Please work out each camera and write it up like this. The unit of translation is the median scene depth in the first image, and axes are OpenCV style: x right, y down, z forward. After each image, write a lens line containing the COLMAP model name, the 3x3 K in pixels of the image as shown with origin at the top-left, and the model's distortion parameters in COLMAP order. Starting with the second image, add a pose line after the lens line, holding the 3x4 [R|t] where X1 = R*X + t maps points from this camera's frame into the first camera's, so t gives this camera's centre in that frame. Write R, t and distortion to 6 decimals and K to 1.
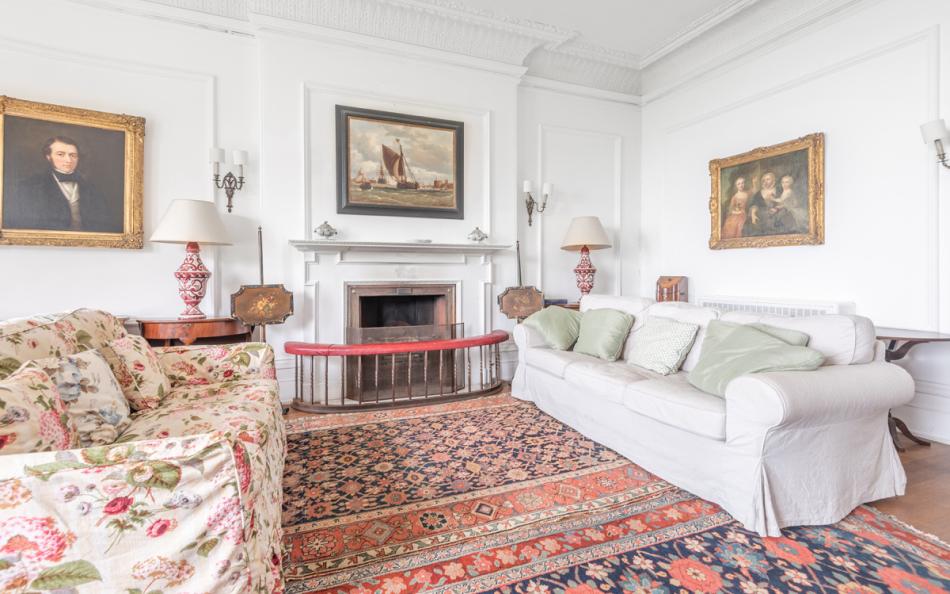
lens RADIAL K [[444.9, 0, 468.3], [0, 444.9, 273.4], [0, 0, 1]] dist [0.026779, -0.019846]
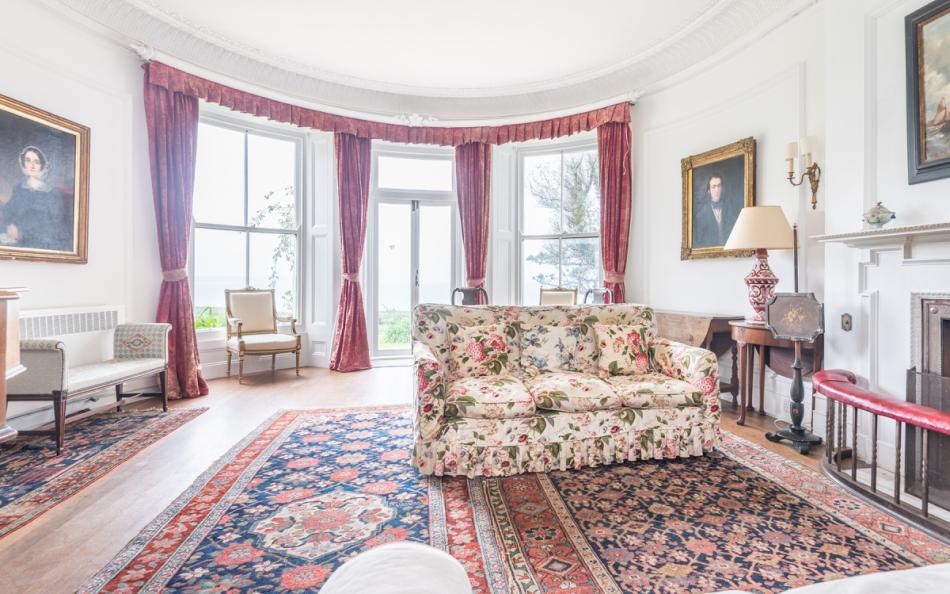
lens RADIAL K [[444.9, 0, 468.3], [0, 444.9, 273.4], [0, 0, 1]] dist [0.026779, -0.019846]
pose [[-0.199058, -0.012875, -0.979903, 0.557922], [0.004619, 0.999890, -0.014076, -0.002541], [0.979977, -0.007328, -0.198976, 0.629990]]
